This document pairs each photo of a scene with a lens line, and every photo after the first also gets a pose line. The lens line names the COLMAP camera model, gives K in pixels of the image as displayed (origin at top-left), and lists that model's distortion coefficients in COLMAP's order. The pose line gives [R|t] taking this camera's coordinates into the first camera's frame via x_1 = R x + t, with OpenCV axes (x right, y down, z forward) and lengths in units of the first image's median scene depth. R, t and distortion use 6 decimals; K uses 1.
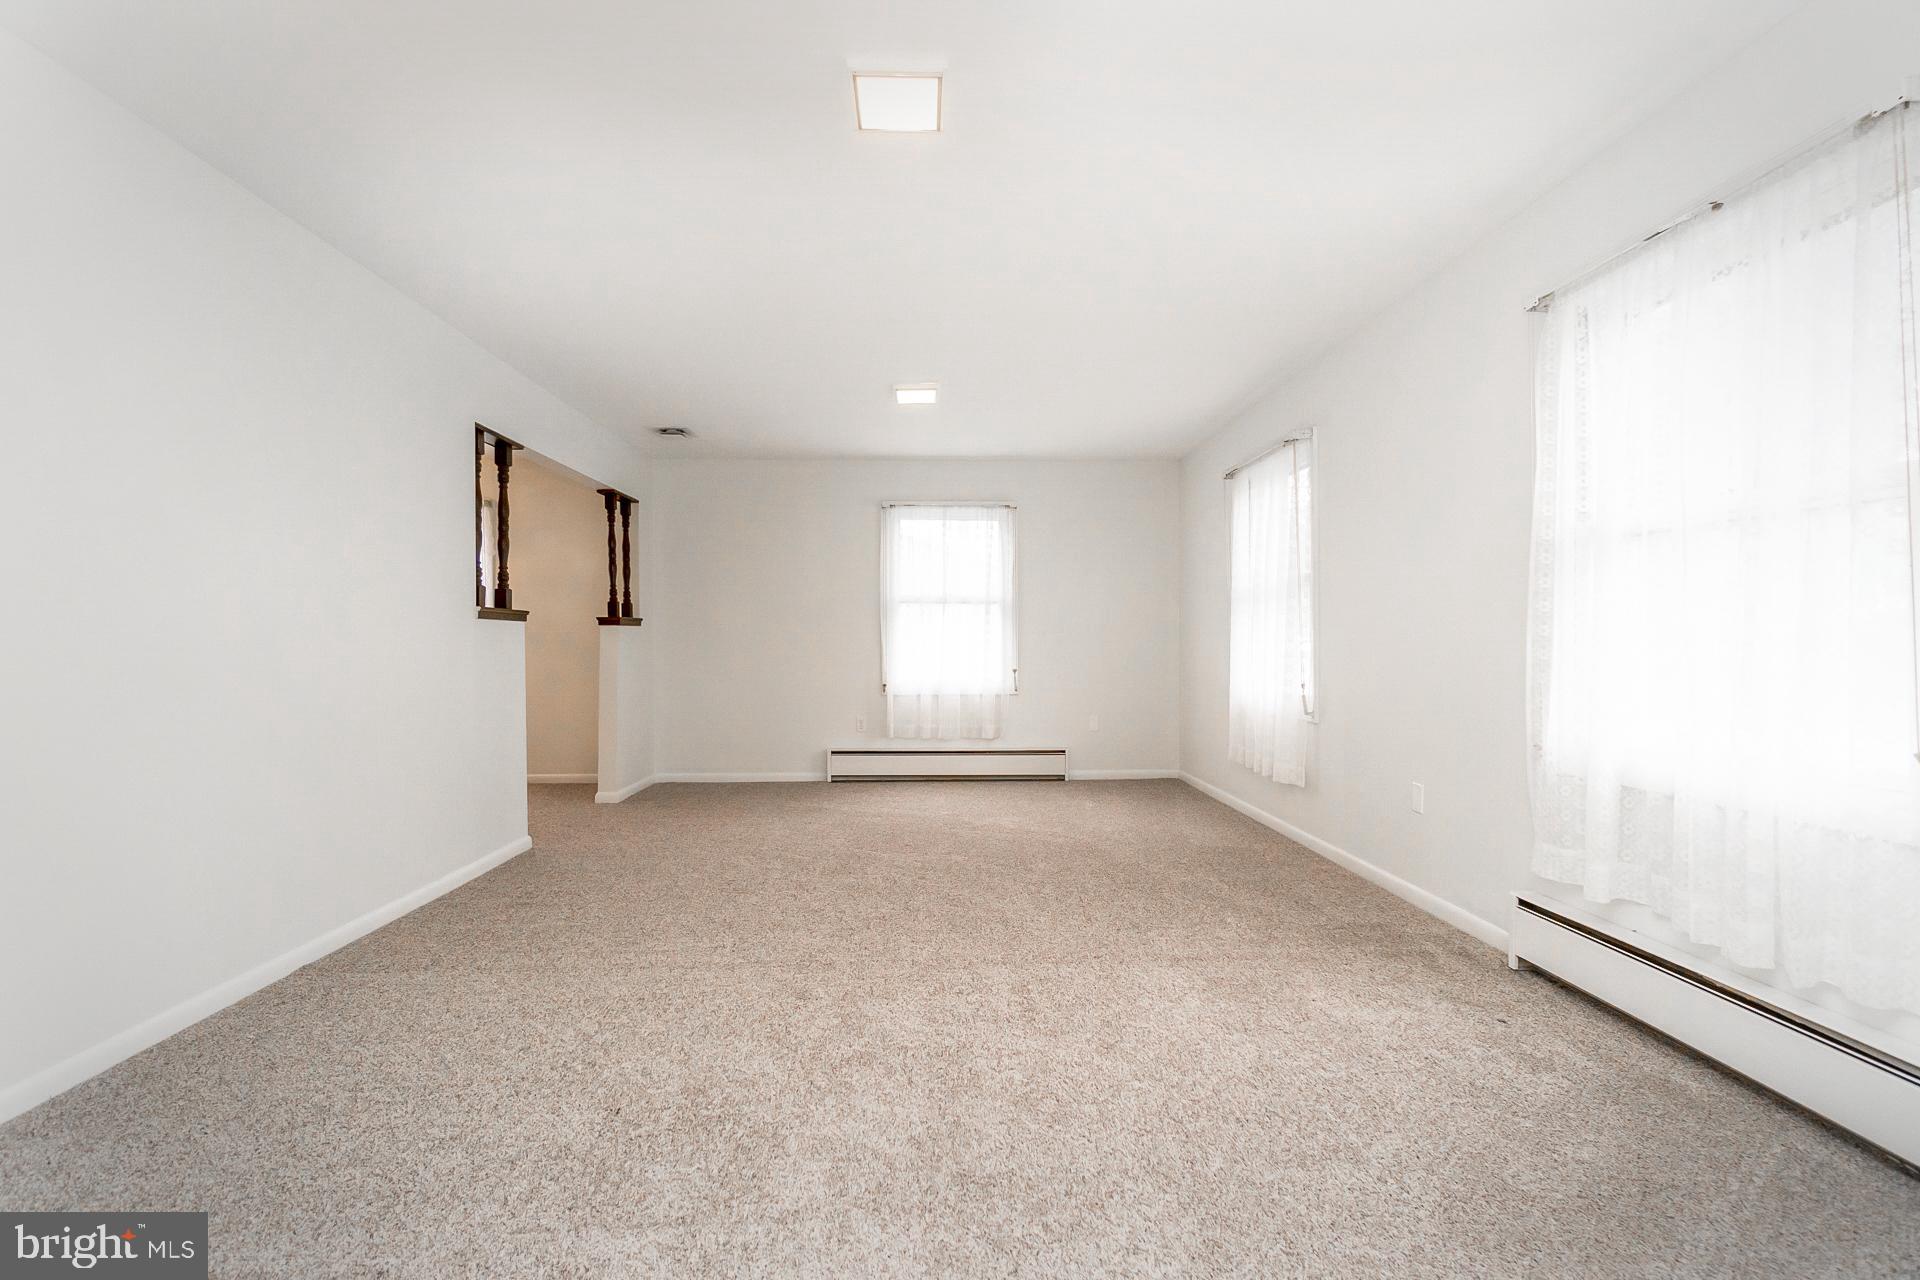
lens RADIAL K [[856.4, 0, 951.0], [0, 856.4, 620.5], [0, 0, 1]] dist [0.000737, 0.000094]
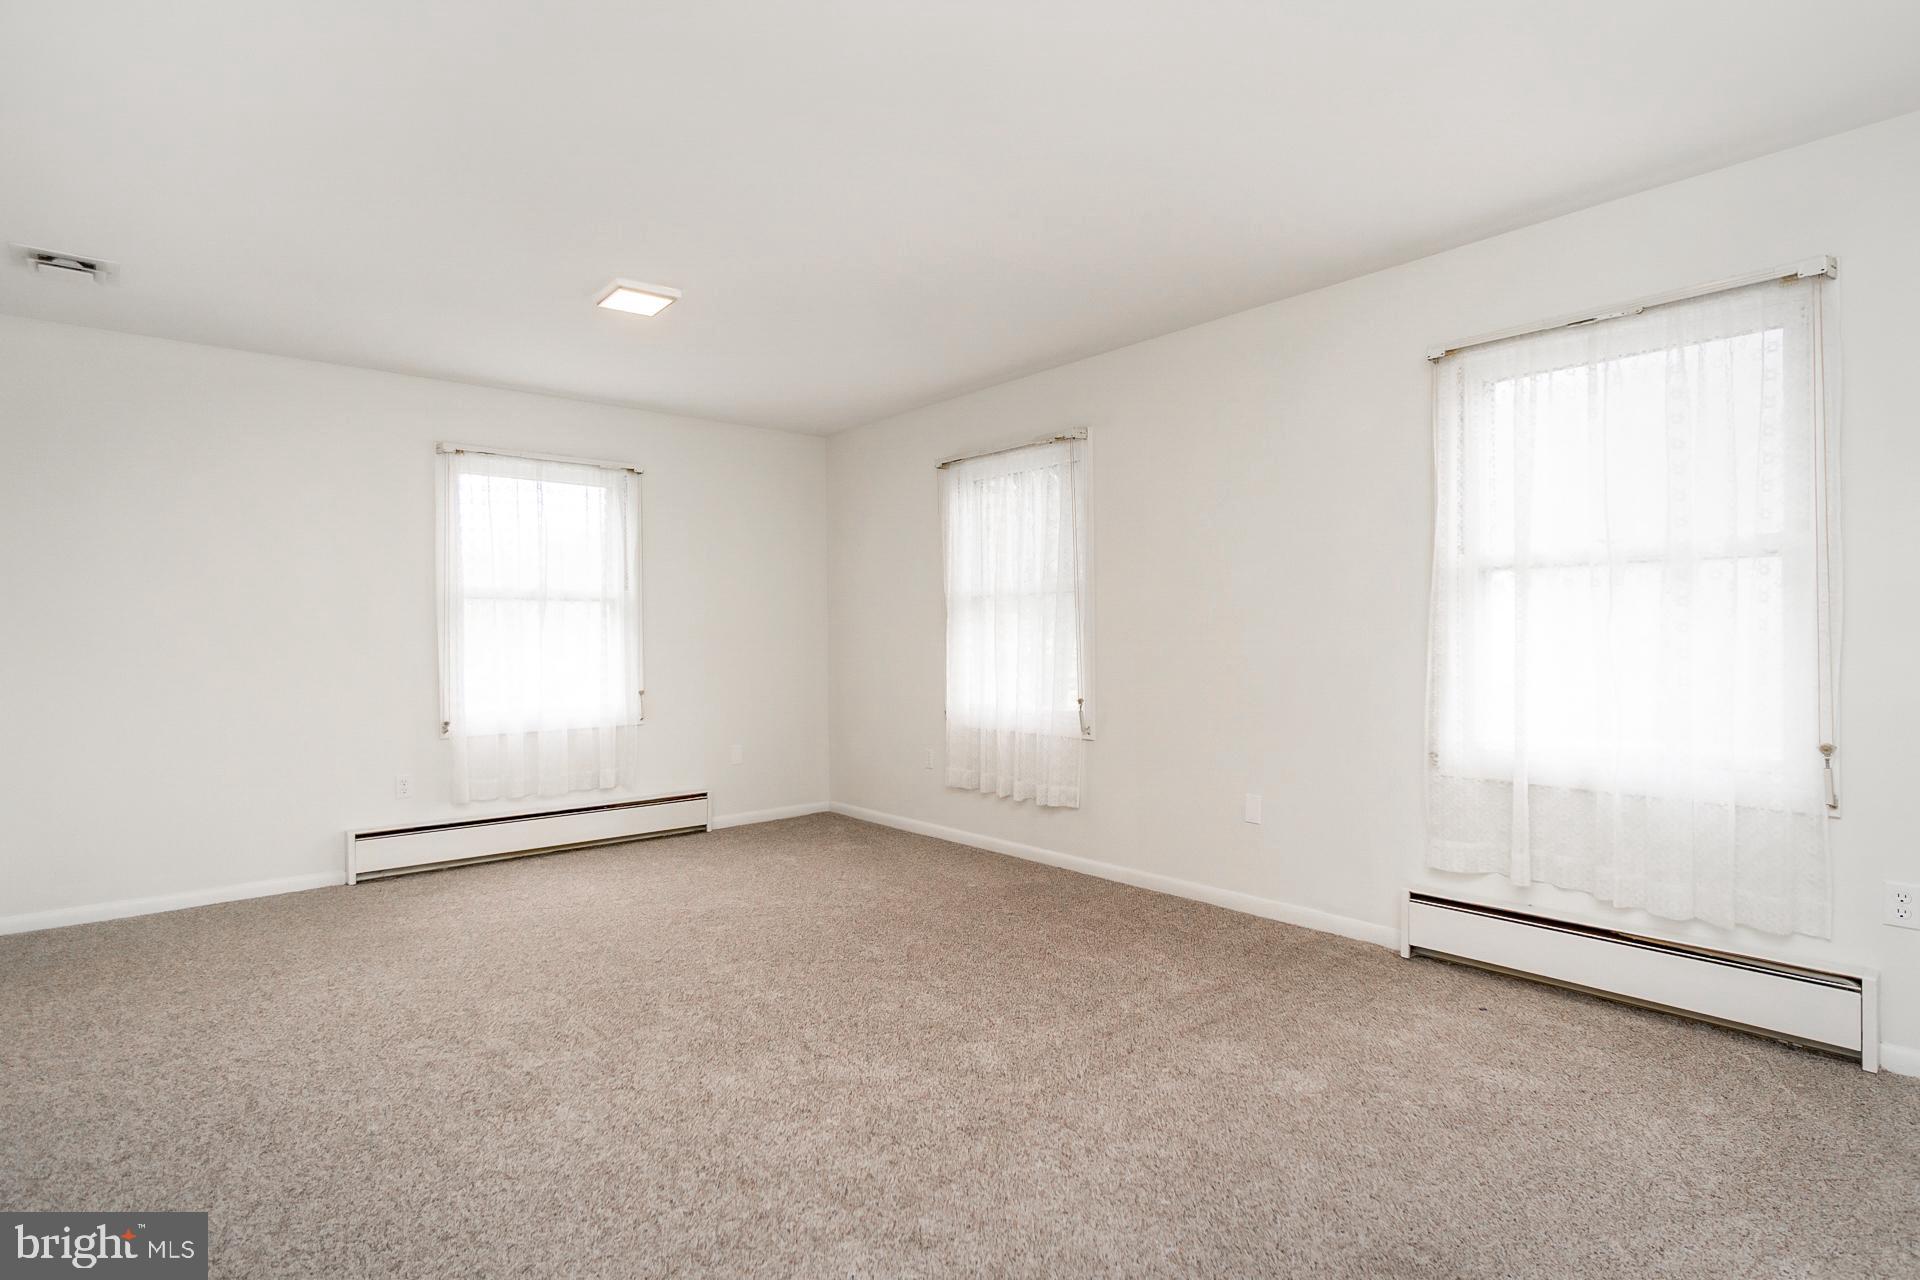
lens RADIAL K [[966.8, 0, 970.0], [0, 966.8, 619.1], [0, 0, 1]] dist [0.003162, 0.000673]
pose [[0.773772, 0.007654, 0.633418, -0.272698], [-0.010262, 0.999947, 0.000453, -0.010003], [-0.633381, -0.006851, 0.773809, 0.194822]]
